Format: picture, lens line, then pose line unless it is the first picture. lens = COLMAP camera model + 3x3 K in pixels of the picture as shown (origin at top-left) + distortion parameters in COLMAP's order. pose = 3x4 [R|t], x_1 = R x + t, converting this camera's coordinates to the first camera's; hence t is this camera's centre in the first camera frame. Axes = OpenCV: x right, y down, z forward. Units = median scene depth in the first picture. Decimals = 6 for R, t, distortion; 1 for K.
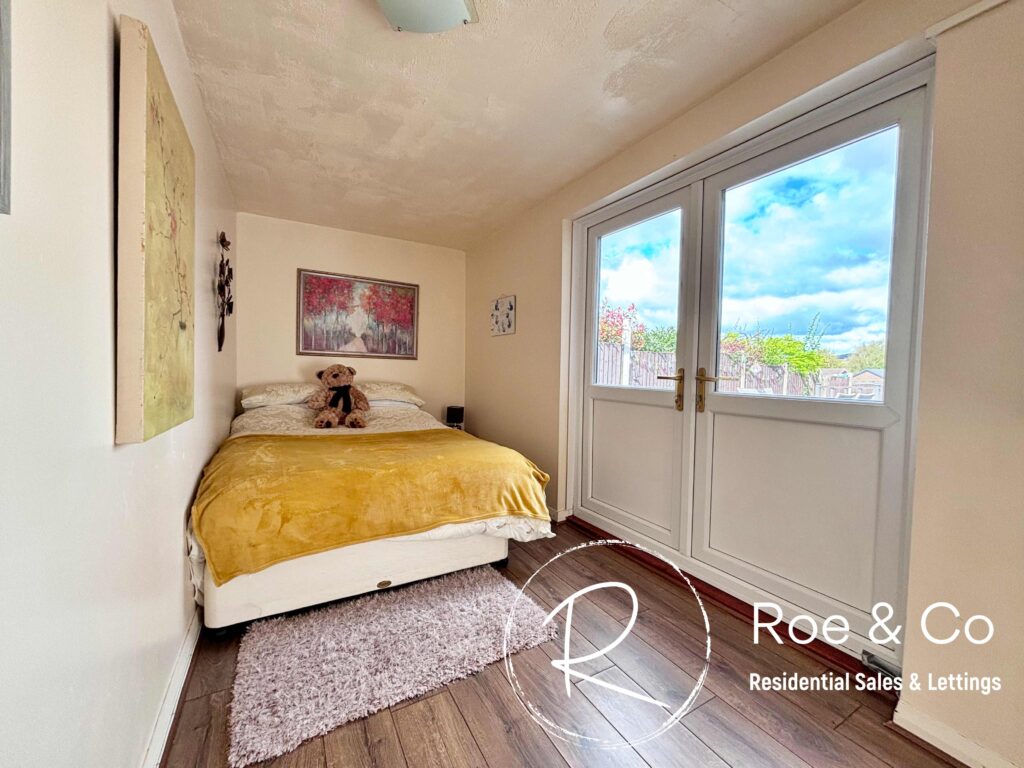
lens RADIAL K [[410.1, 0, 513.4], [0, 410.1, 383.2], [0, 0, 1]] dist [-0.015717, 0.002914]
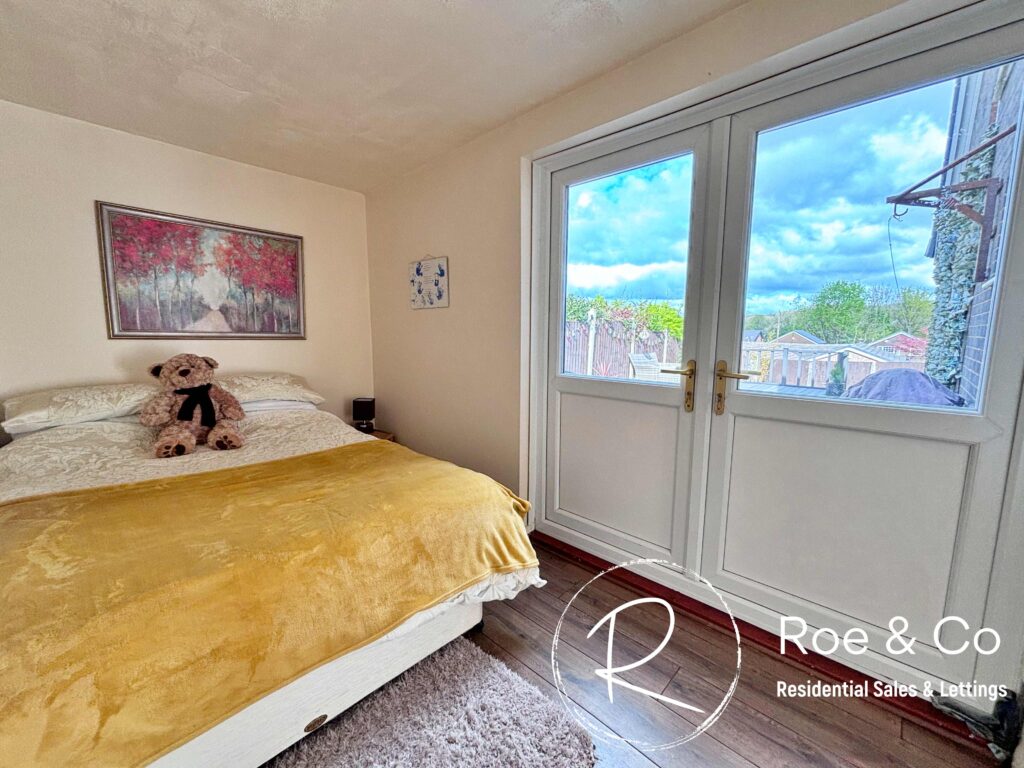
lens RADIAL K [[410.1, 0, 512.0], [0, 410.1, 384.0], [0, 0, 1]] dist [-0.015717, 0.002914]
pose [[0.960279, -0.045891, 0.275242, -0.136604], [0.020451, 0.995306, 0.094597, -0.063873], [-0.278291, -0.085211, 0.956710, 0.283848]]
